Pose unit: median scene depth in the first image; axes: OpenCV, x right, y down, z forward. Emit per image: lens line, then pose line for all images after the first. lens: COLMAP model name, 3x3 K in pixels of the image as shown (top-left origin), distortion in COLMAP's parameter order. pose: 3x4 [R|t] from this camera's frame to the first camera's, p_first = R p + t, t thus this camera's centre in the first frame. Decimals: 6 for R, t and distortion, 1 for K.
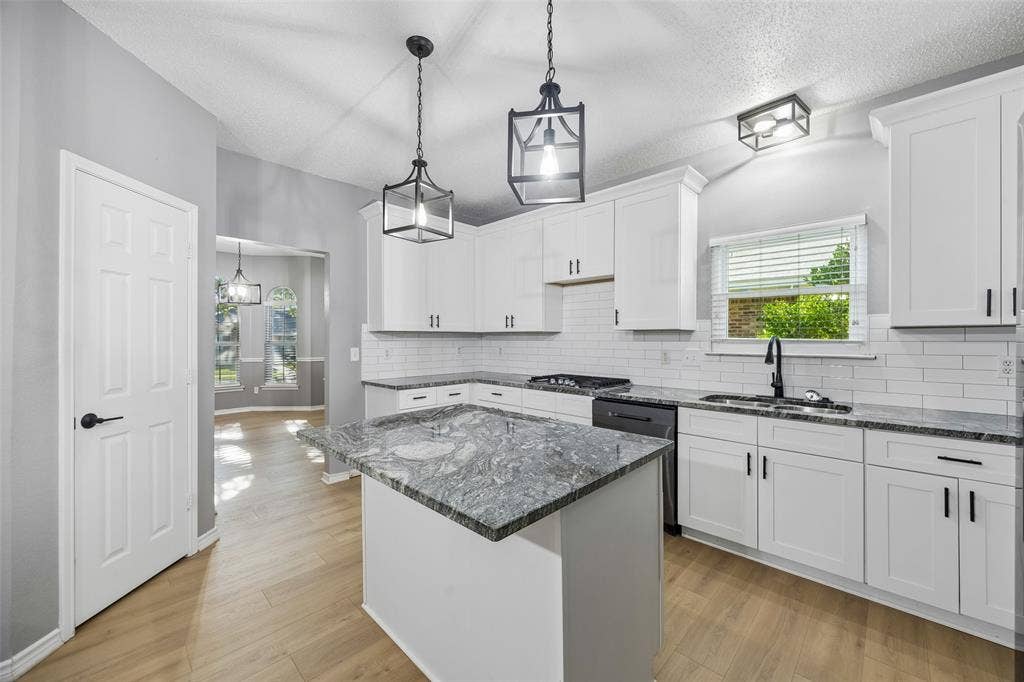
lens RADIAL K [[395.3, 0, 518.8], [0, 395.3, 336.9], [0, 0, 1]] dist [0.000067, -0.000004]
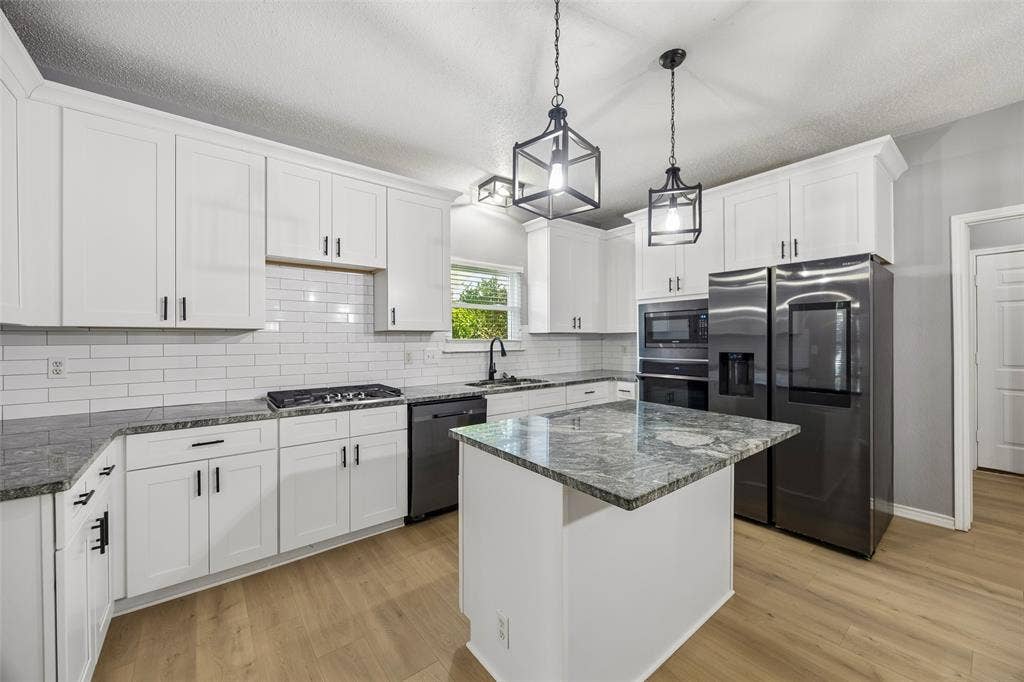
lens RADIAL K [[395.3, 0, 518.9], [0, 395.3, 339.9], [0, 0, 1]] dist [0.000067, -0.000004]
pose [[0.126694, -0.002811, 0.991938, -0.600332], [-0.000602, 0.999996, 0.002911, 0.001955], [-0.991942, -0.000966, 0.126691, 0.563579]]
